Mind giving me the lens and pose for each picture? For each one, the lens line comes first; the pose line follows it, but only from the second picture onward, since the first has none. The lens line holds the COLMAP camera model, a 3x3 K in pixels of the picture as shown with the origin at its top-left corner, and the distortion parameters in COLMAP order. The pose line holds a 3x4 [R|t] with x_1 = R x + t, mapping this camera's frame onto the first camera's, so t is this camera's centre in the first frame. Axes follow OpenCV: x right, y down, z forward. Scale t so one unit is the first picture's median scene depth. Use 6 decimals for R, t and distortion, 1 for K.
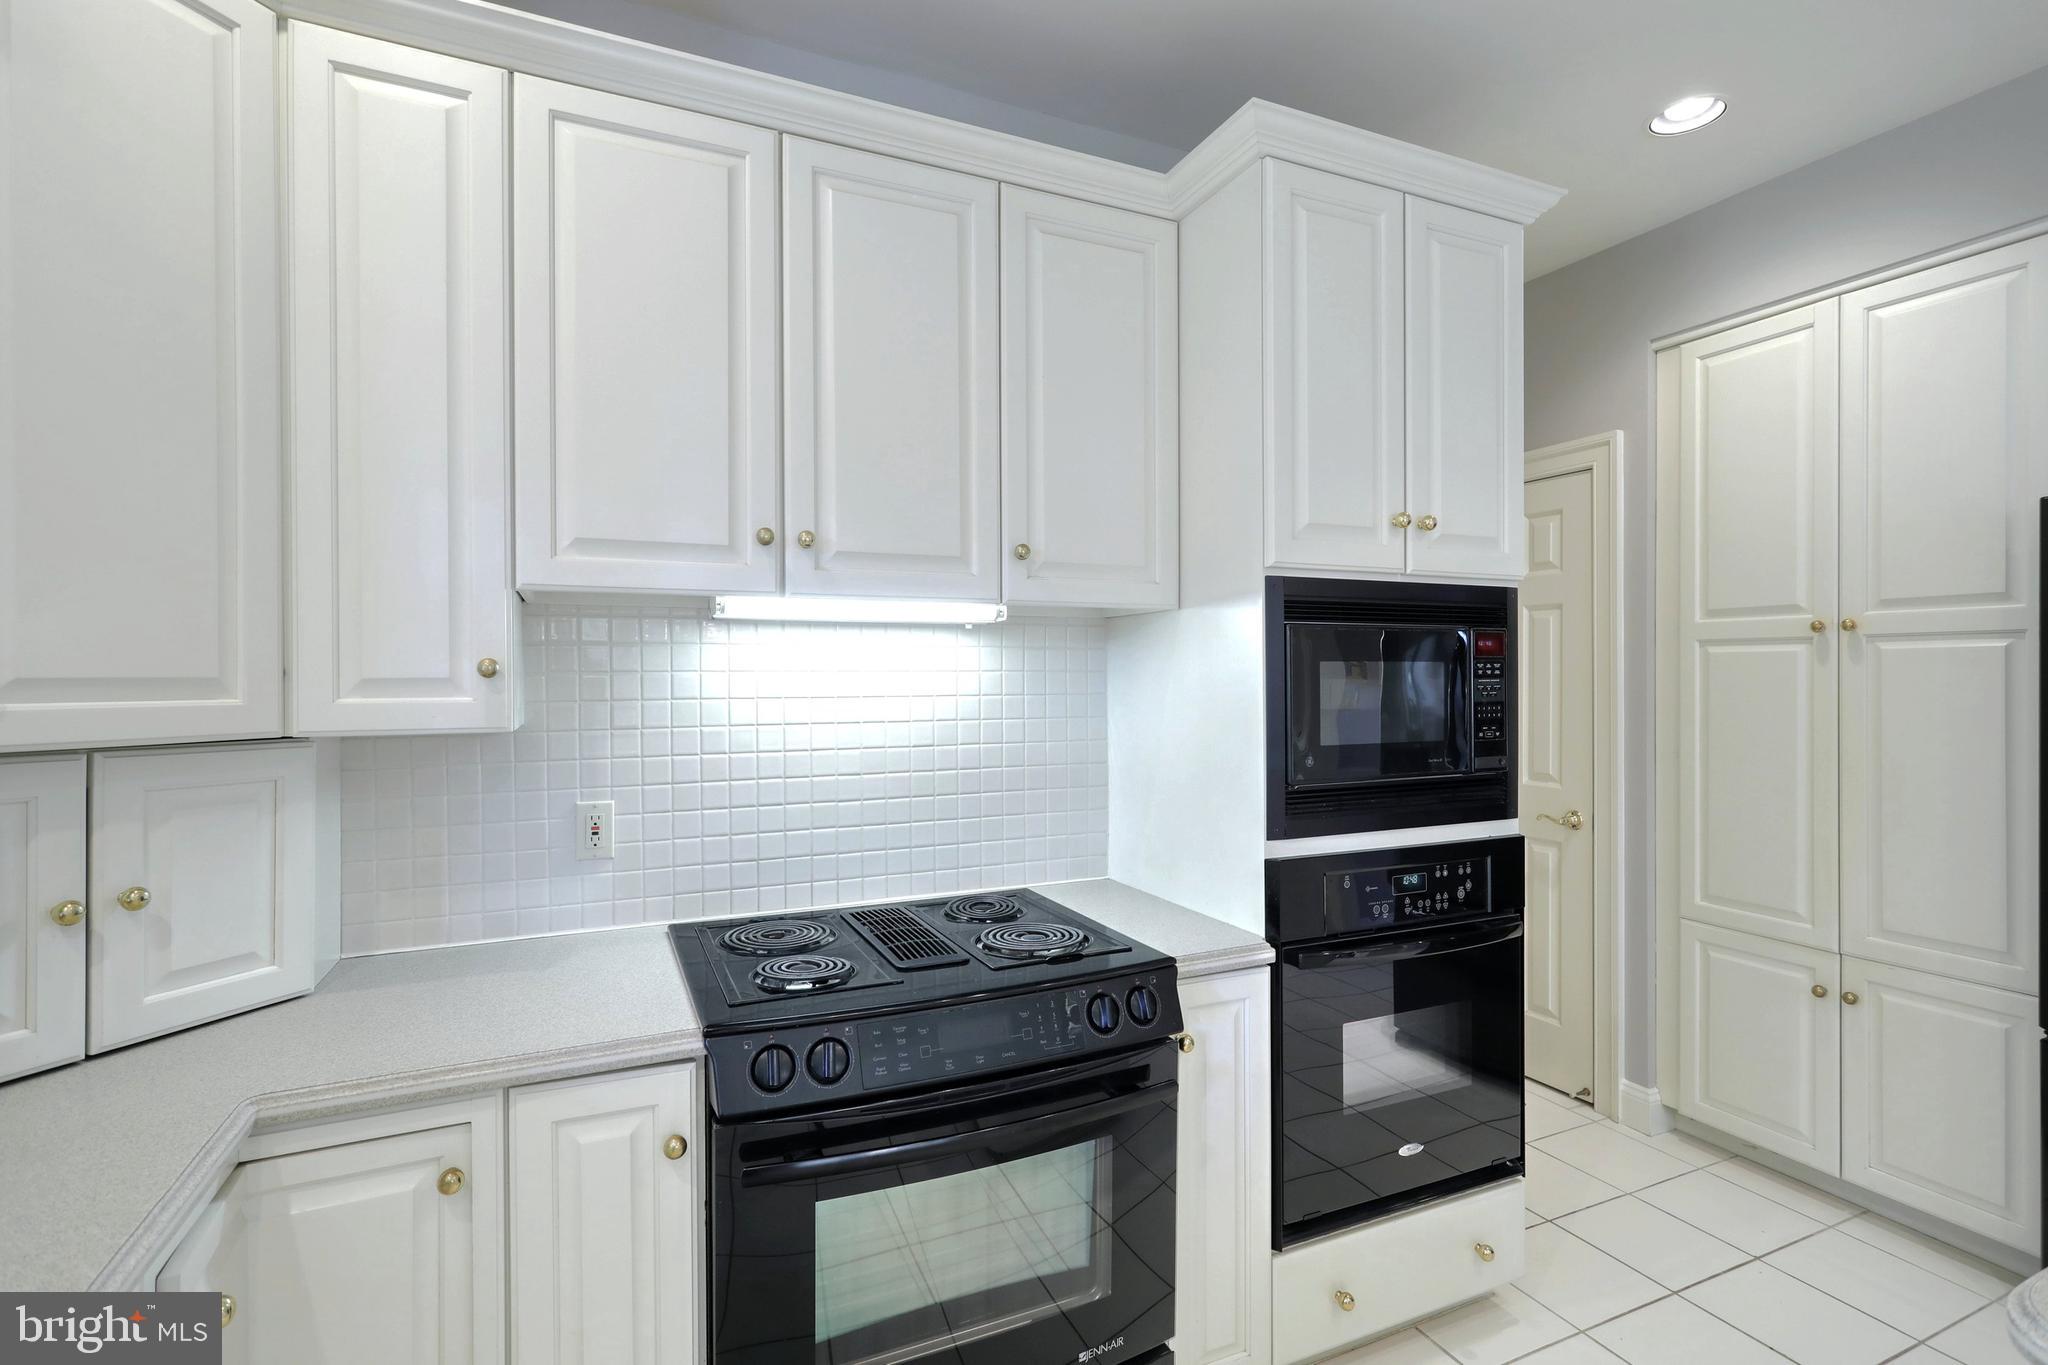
lens RADIAL K [[995.9, 0, 1067.5], [0, 995.9, 677.4], [0, 0, 1]] dist [-0.004103, -0.000413]
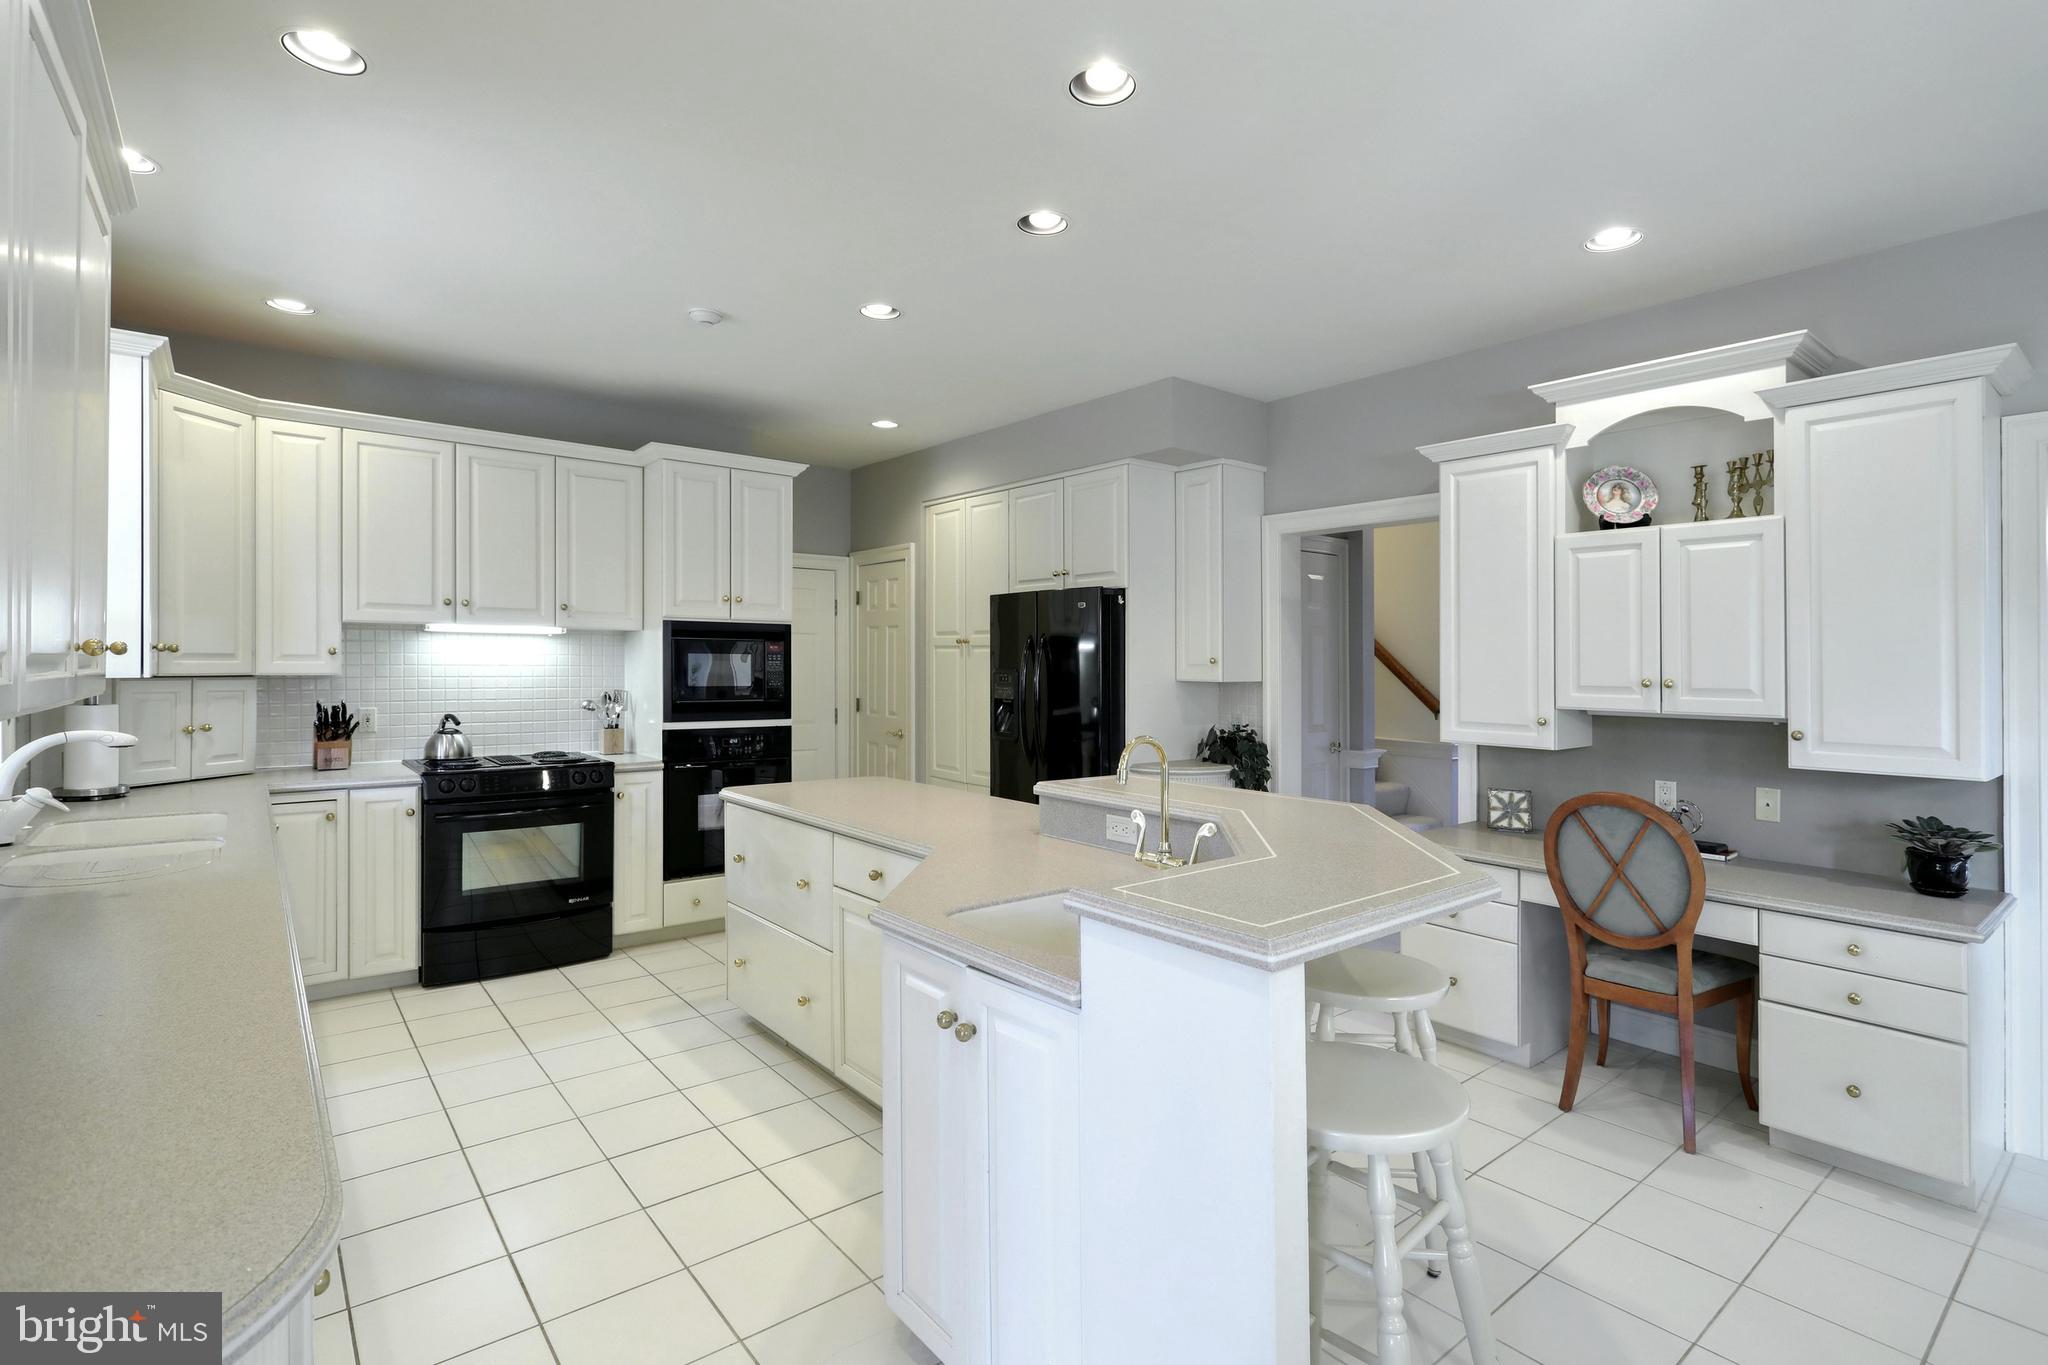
lens RADIAL K [[966.5, 0, 1028.5], [0, 966.5, 675.5], [0, 0, 1]] dist [0.001343, 0.000053]
pose [[0.974324, 0.011600, 0.224853, 0.560781], [-0.014876, 0.999806, 0.012879, -0.004641], [-0.224660, -0.015894, 0.974308, -1.660261]]
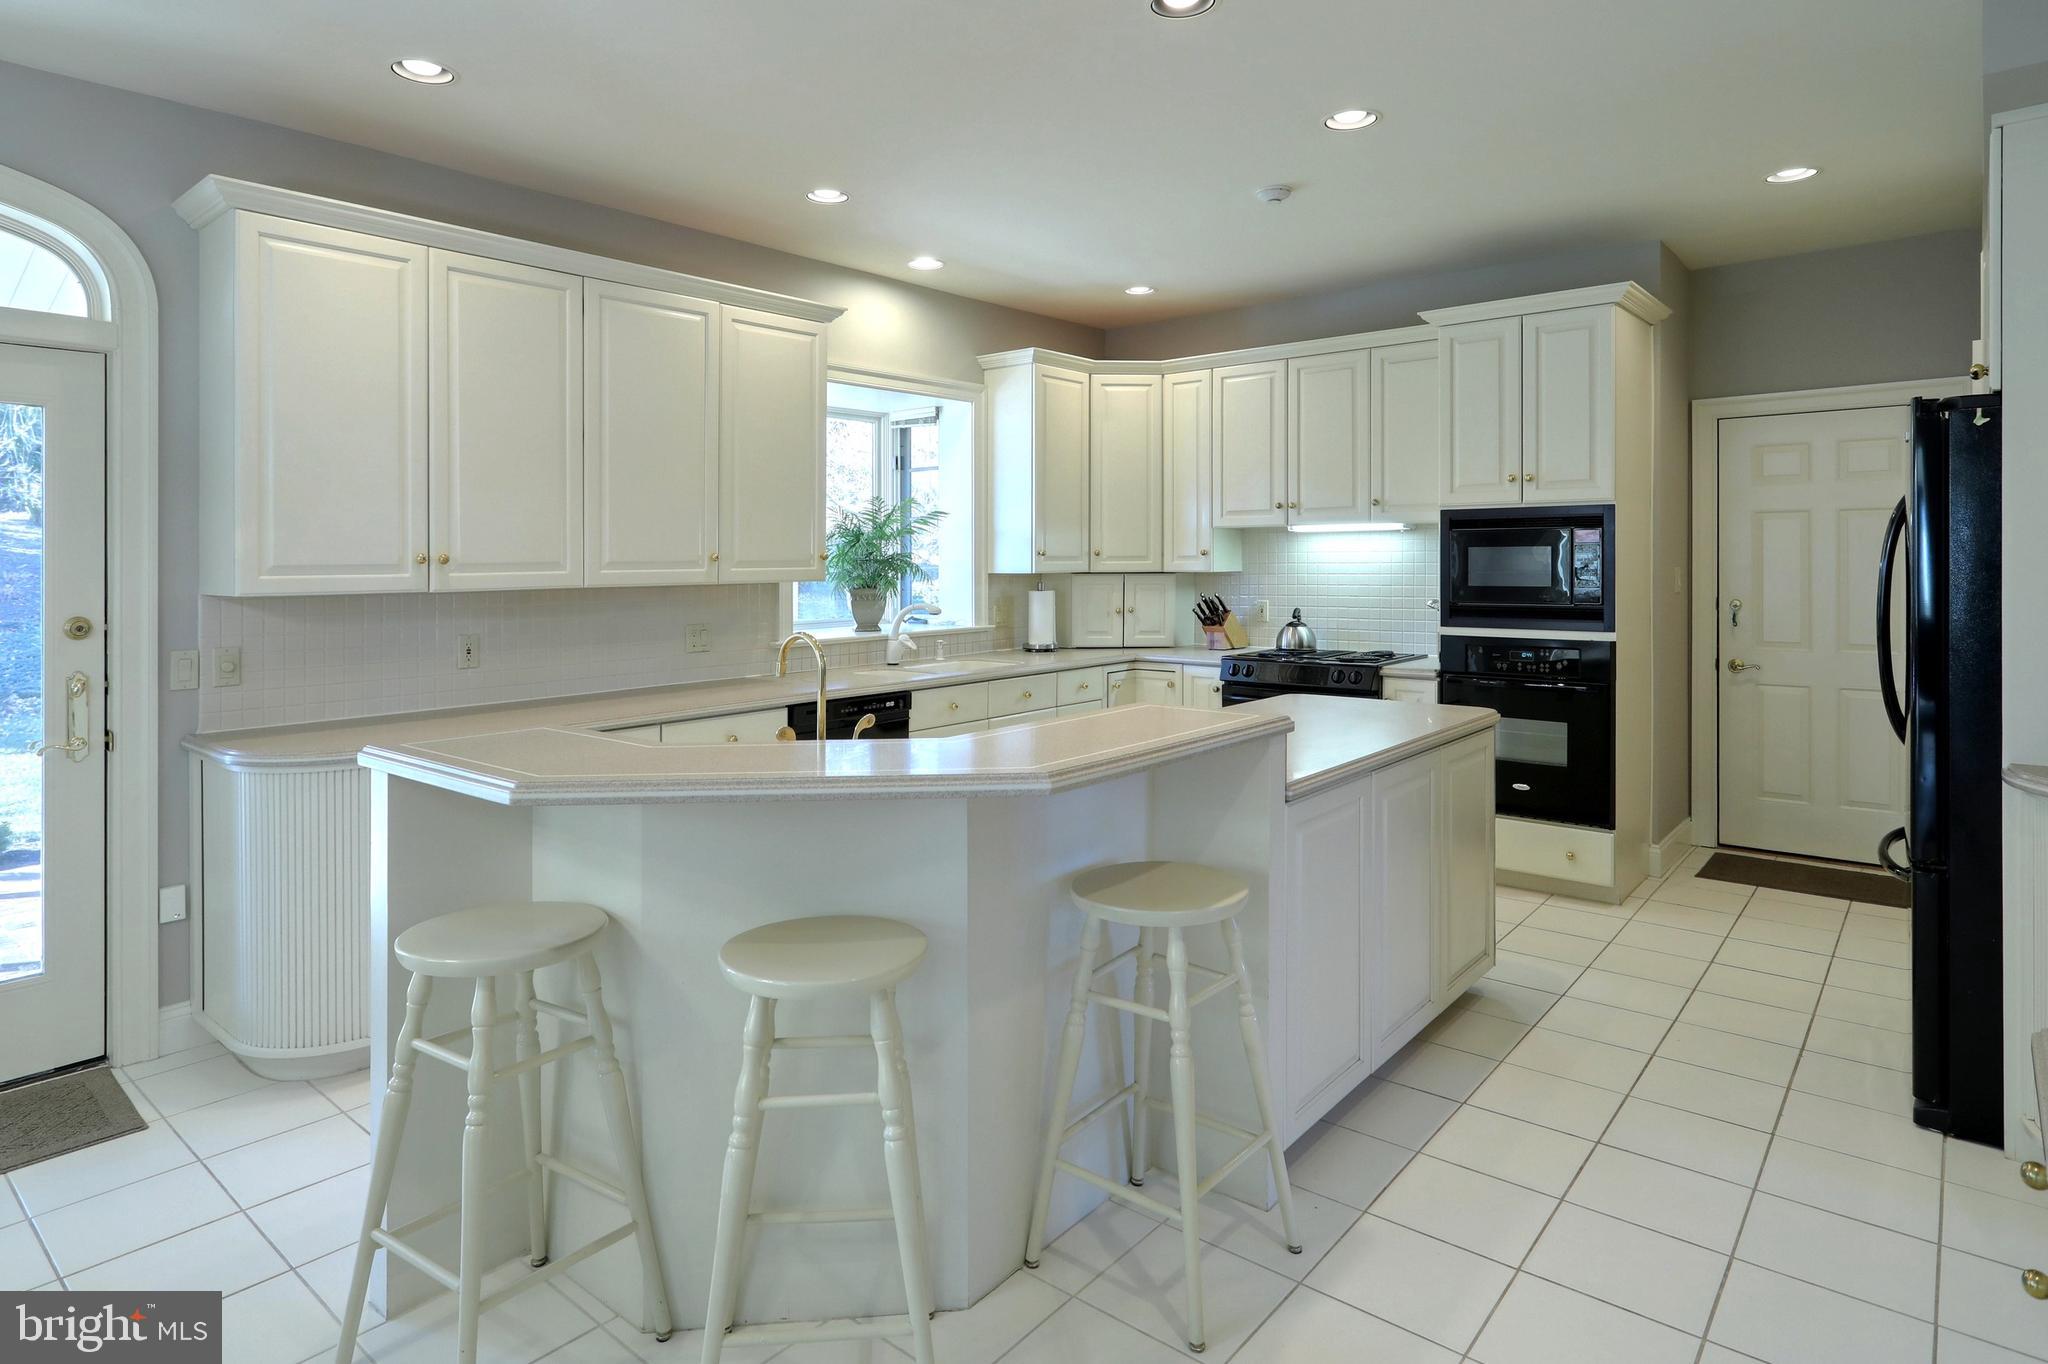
lens RADIAL K [[1120.7, 0, 986.0], [0, 1120.7, 569.5], [0, 0, 1]] dist [-0.001965, -0.001431]
pose [[0.403119, 0.008064, -0.915112, 2.122830], [0.001312, 0.999955, 0.009390, 0.009000], [0.915147, -0.004986, 0.403090, -0.979043]]
